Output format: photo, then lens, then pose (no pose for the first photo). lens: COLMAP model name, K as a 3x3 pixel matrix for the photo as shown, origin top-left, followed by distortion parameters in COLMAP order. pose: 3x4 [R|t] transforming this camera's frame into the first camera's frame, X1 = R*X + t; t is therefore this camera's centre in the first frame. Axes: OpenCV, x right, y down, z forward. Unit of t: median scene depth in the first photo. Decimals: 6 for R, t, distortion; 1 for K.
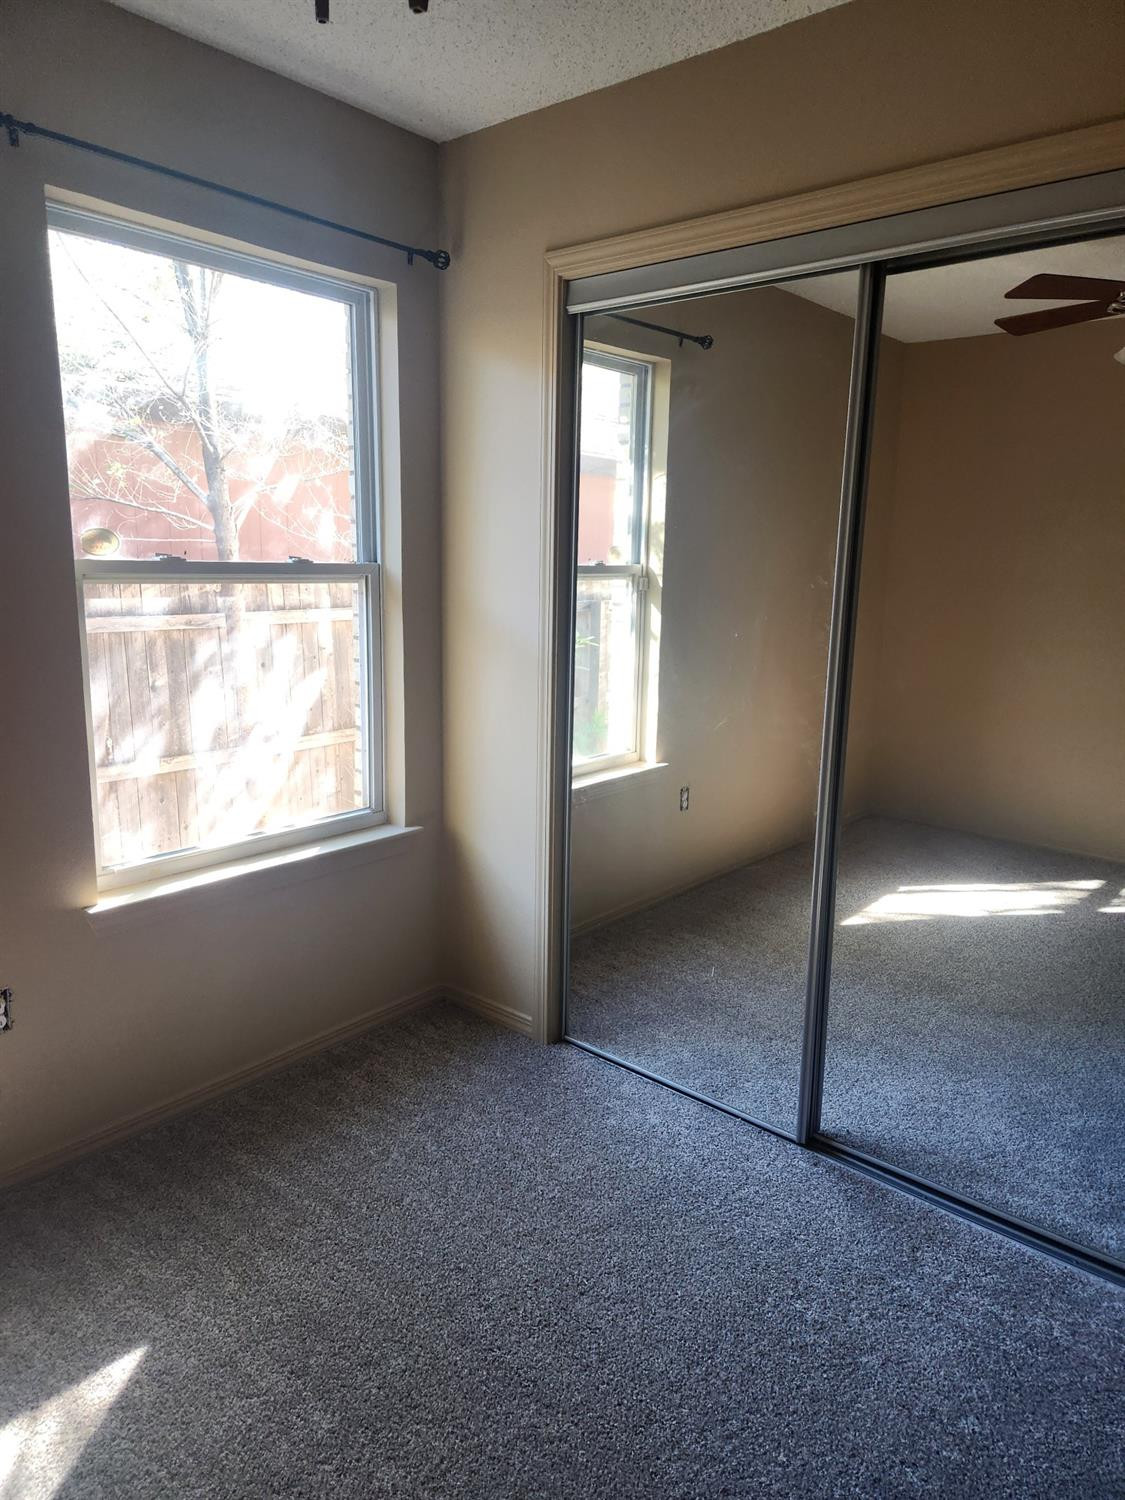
lens RADIAL K [[1009.9, 0, 560.4], [0, 1009.9, 741.1], [0, 0, 1]] dist [0.074082, -0.042309]
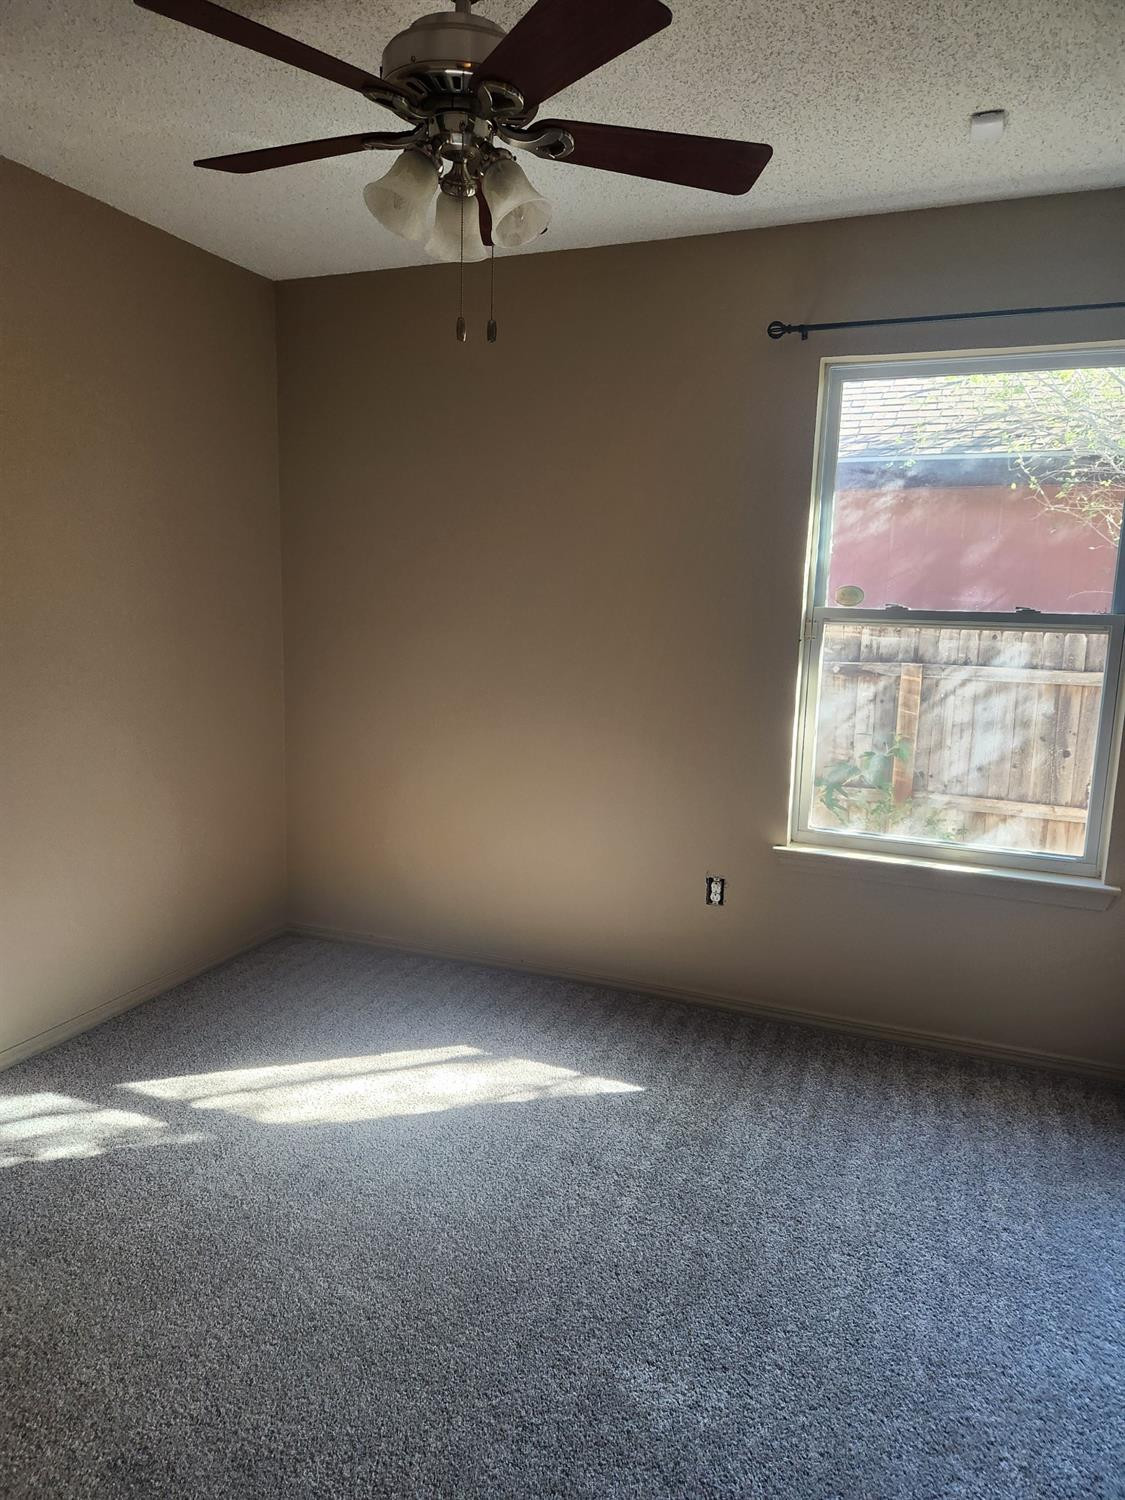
lens RADIAL K [[1009.9, 0, 560.2], [0, 1009.9, 754.4], [0, 0, 1]] dist [0.074082, -0.042309]
pose [[0.349049, 0.158922, -0.923531, 0.683362], [-0.204077, 0.974753, 0.090605, -0.025021], [0.914613, 0.156846, 0.372669, 0.161985]]
